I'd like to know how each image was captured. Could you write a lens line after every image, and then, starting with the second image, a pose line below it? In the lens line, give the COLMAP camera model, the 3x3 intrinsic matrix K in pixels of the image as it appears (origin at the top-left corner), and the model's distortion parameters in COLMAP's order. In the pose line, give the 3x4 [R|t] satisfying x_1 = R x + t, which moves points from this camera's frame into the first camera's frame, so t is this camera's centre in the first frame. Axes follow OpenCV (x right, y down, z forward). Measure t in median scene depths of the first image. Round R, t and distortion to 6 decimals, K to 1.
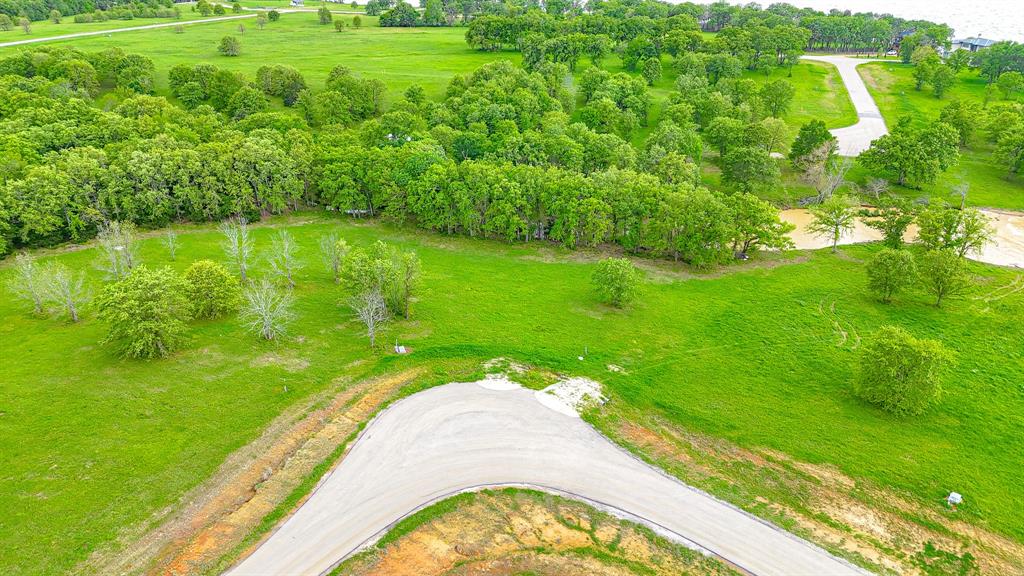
lens RADIAL K [[749.7, 0, 517.9], [0, 749.7, 271.6], [0, 0, 1]] dist [0.082380, -0.071425]
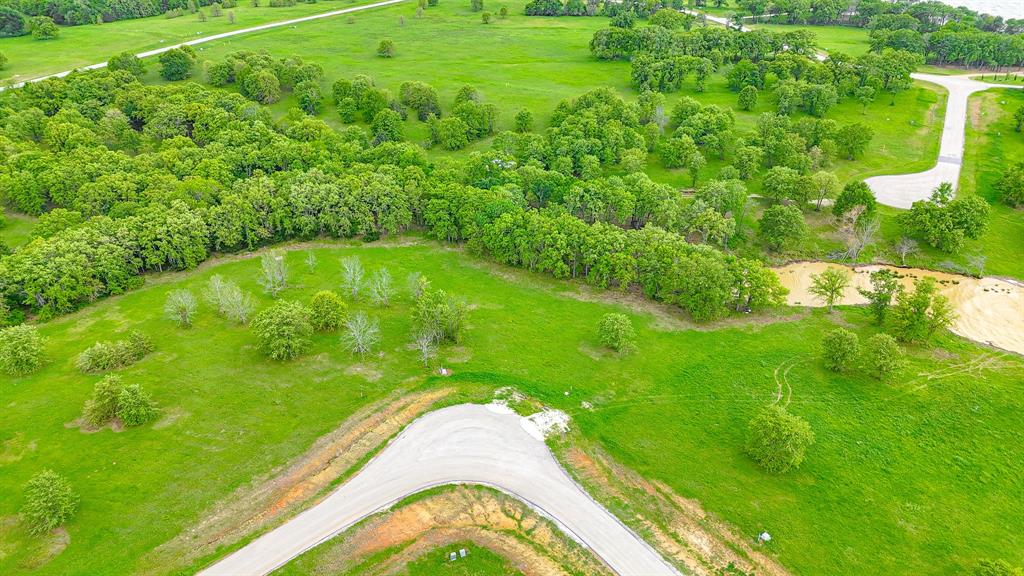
lens RADIAL K [[749.7, 0, 517.2], [0, 749.7, 280.0], [0, 0, 1]] dist [0.082380, -0.071425]
pose [[0.975582, 0.095840, -0.197624, 0.303065], [-0.078905, 0.992640, 0.091873, -0.260437], [0.204975, -0.074036, 0.975963, -0.441552]]
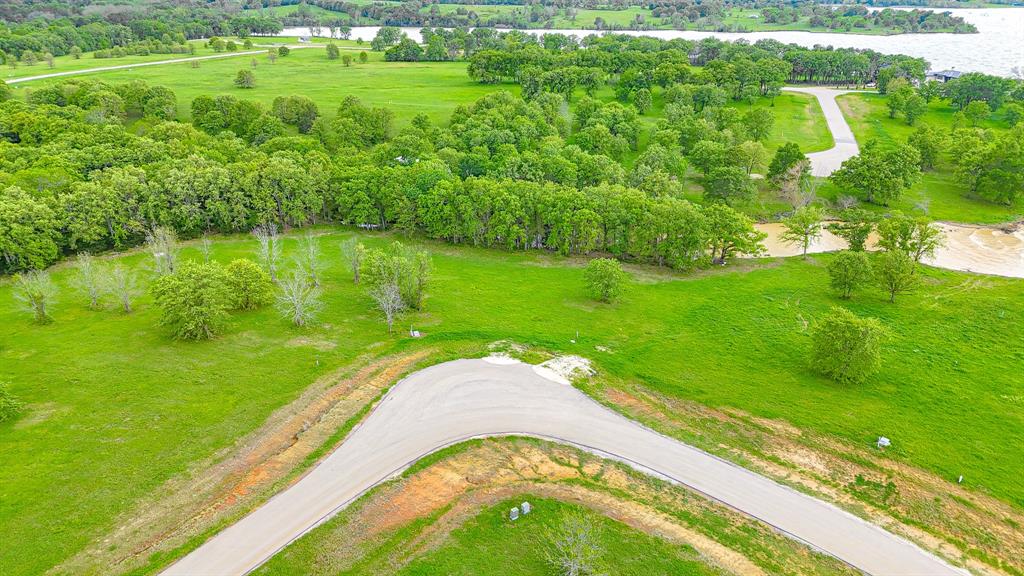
lens RADIAL K [[749.7, 0, 516.6], [0, 749.7, 273.4], [0, 0, 1]] dist [0.082380, -0.071425]
pose [[0.999999, -0.001018, -0.000380, -0.001600], [0.001001, 0.999126, -0.041793, 0.072431], [0.000422, 0.041793, 0.999126, -0.175696]]
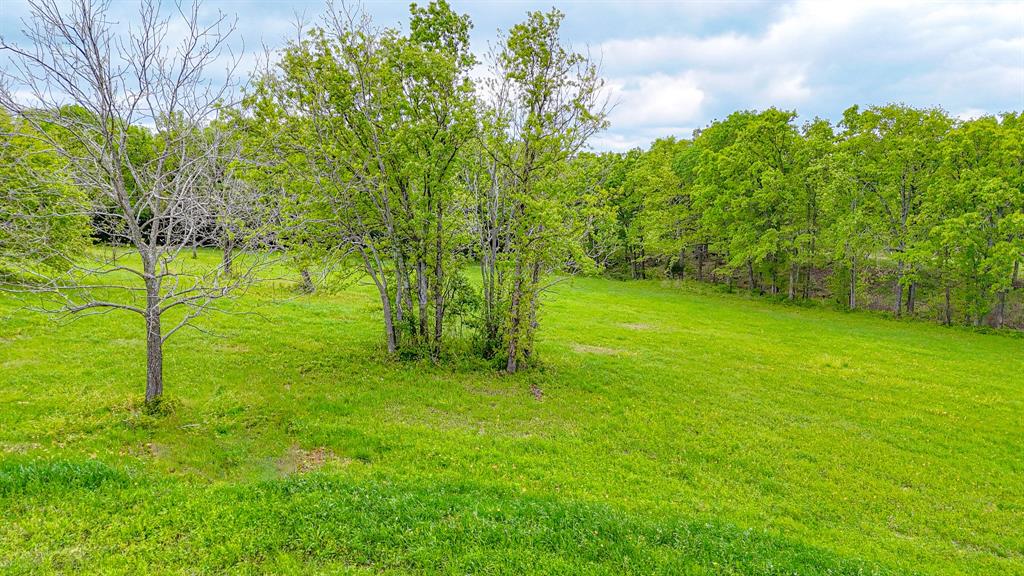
lens RADIAL K [[749.7, 0, 516.8], [0, 749.7, 284.2], [0, 0, 1]] dist [0.082380, -0.071425]
pose [[0.889714, 0.076894, -0.449996, -0.069371], [-0.201847, 0.950388, -0.236684, 0.118623], [0.409472, 0.301412, 0.861095, 1.088652]]
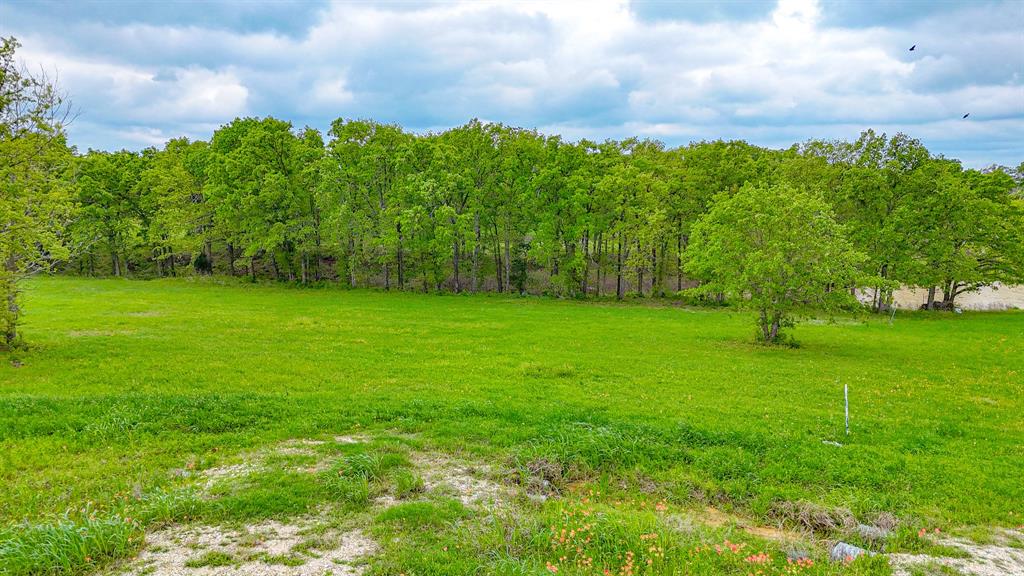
lens RADIAL K [[749.7, 0, 513.6], [0, 749.7, 285.0], [0, 0, 1]] dist [0.082380, -0.071425]
pose [[0.996113, -0.003955, 0.087991, -0.003100], [0.028908, 0.958335, -0.284178, 0.155526], [-0.083201, 0.285618, 0.954725, 1.003580]]
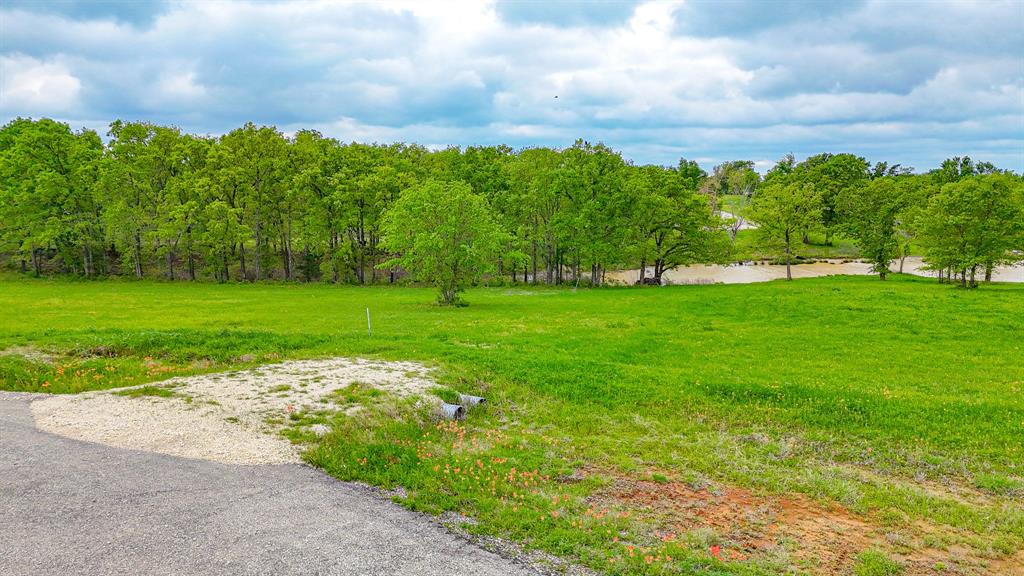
lens RADIAL K [[749.7, 0, 517.0], [0, 749.7, 281.0], [0, 0, 1]] dist [0.082380, -0.071425]
pose [[0.964788, -0.029198, 0.261401, 0.090087], [0.103914, 0.955286, -0.276824, 0.213909], [-0.241630, 0.294240, 0.924683, 0.876237]]
